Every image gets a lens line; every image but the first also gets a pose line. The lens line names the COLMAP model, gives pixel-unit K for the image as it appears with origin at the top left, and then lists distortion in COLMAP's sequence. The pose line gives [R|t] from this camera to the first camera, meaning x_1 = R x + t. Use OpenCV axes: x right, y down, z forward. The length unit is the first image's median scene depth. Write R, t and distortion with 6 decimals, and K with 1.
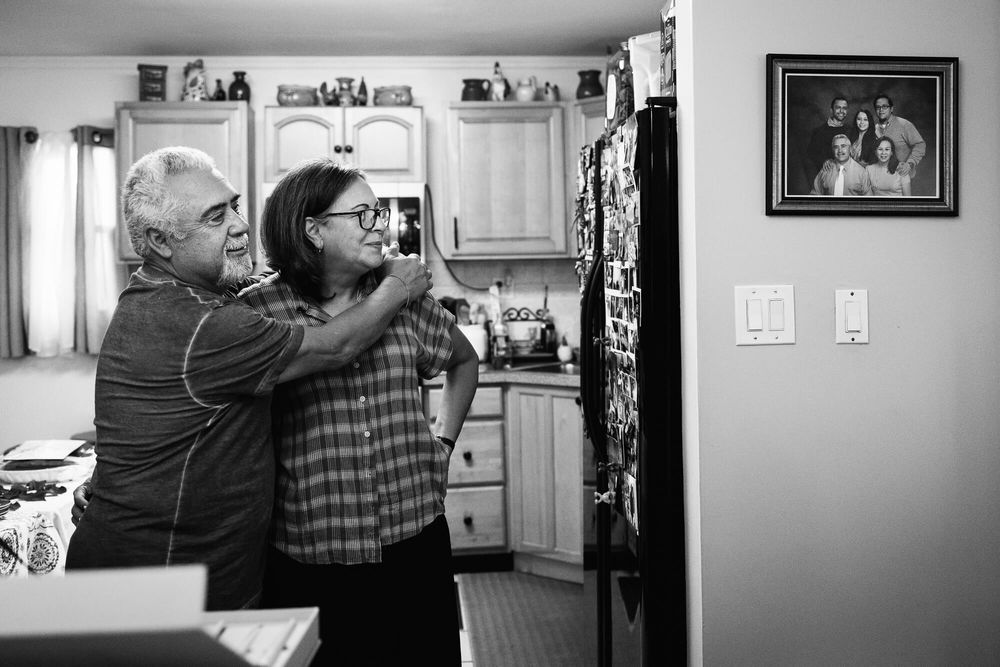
lens RADIAL K [[734.4, 0, 500.0], [0, 734.4, 333.5], [0, 0, 1]] dist [-0.007857, -0.004780]
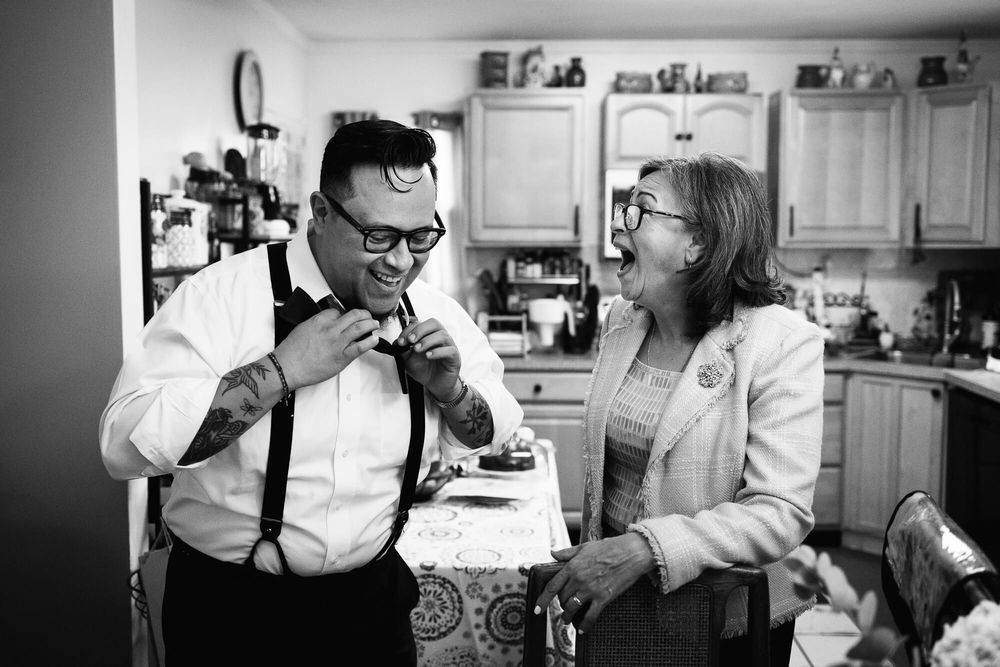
lens RADIAL K [[734.4, 0, 500.0], [0, 734.4, 333.5], [0, 0, 1]] dist [-0.007857, -0.004780]
pose [[0.995749, 0.030516, -0.086910, -0.362067], [-0.022938, 0.995953, 0.086894, -0.058885], [0.089210, -0.084531, 0.992419, -0.062753]]
